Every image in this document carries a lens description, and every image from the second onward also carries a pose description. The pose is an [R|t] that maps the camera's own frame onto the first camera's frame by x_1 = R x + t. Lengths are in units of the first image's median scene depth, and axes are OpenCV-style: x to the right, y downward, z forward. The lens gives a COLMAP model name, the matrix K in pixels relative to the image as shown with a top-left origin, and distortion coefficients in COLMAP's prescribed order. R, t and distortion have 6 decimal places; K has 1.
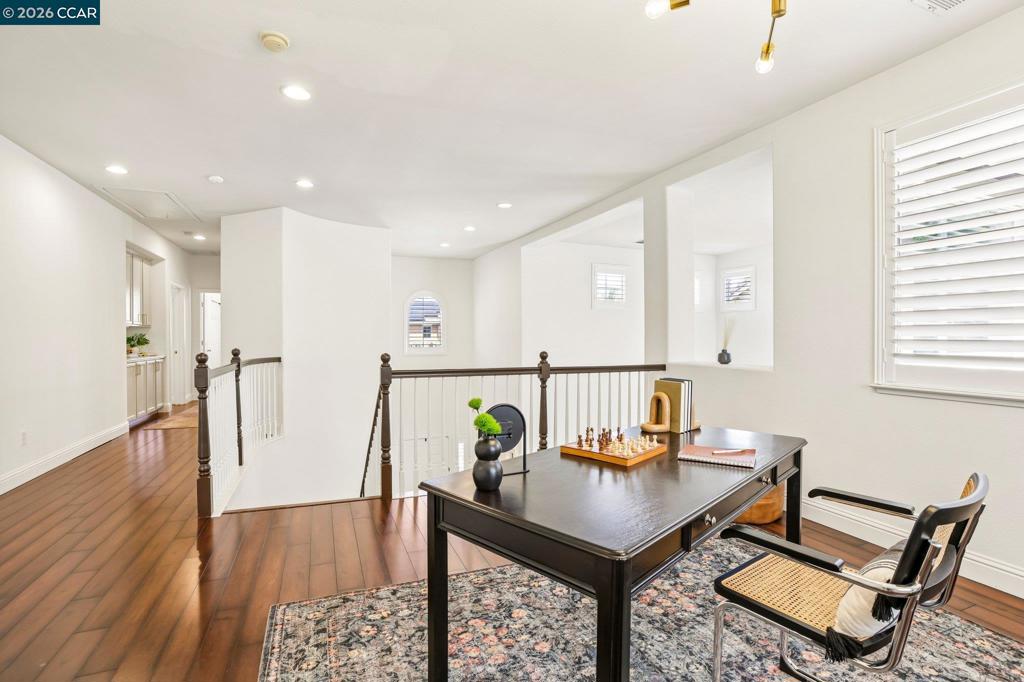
lens RADIAL K [[486.6, 0, 513.2], [0, 486.6, 337.2], [0, 0, 1]] dist [-0.027411, 0.001878]
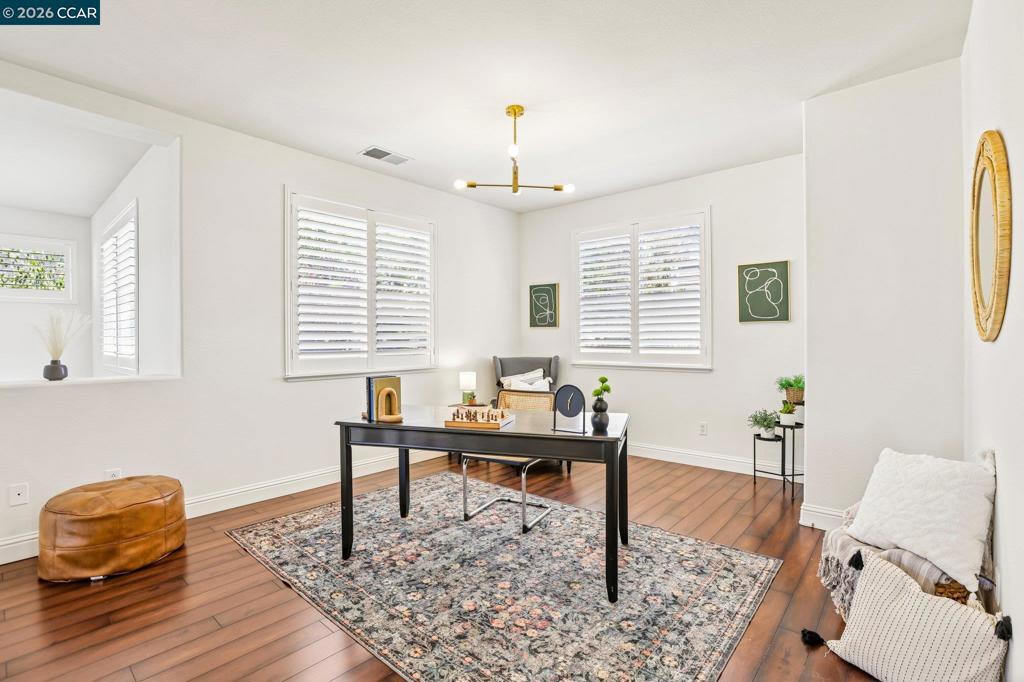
lens RADIAL K [[462.9, 0, 518.6], [0, 462.9, 344.7], [0, 0, 1]] dist [-0.043288, 0.001387]
pose [[-0.464138, -0.009312, 0.885714, -0.913648], [0.005884, 0.999890, 0.013596, -0.004602], [-0.885743, 0.011521, -0.464032, 1.365339]]
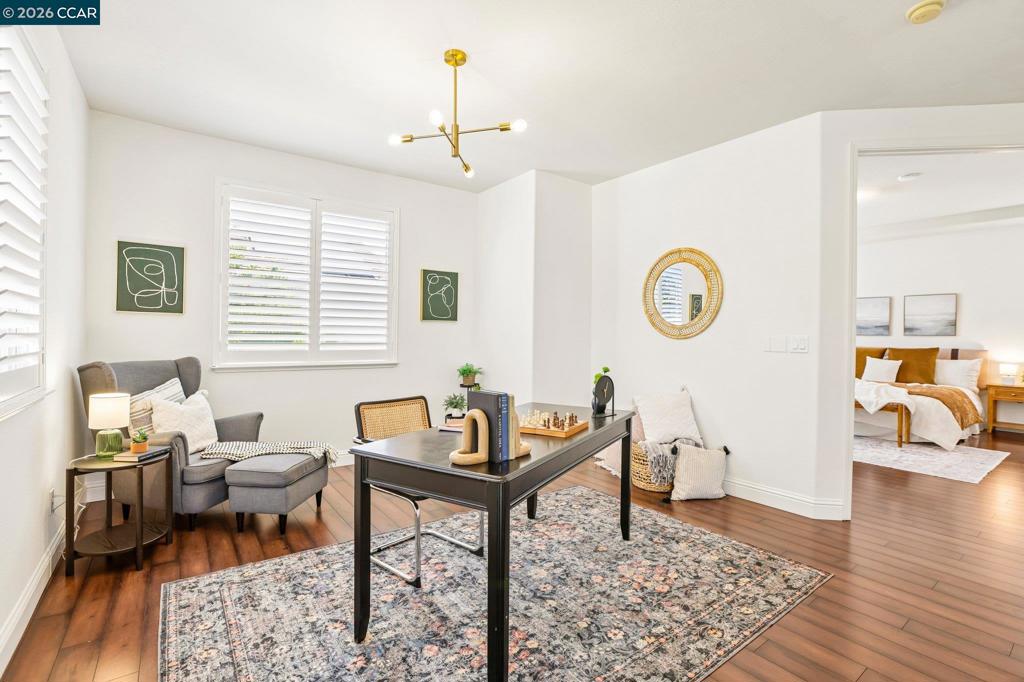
lens RADIAL K [[462.9, 0, 516.5], [0, 462.9, 338.0], [0, 0, 1]] dist [-0.043288, 0.001387]
pose [[-0.967570, -0.010421, -0.252386, 0.524916], [-0.012503, 0.999900, 0.006646, -0.003384], [0.252292, 0.009586, -0.967604, 1.903938]]
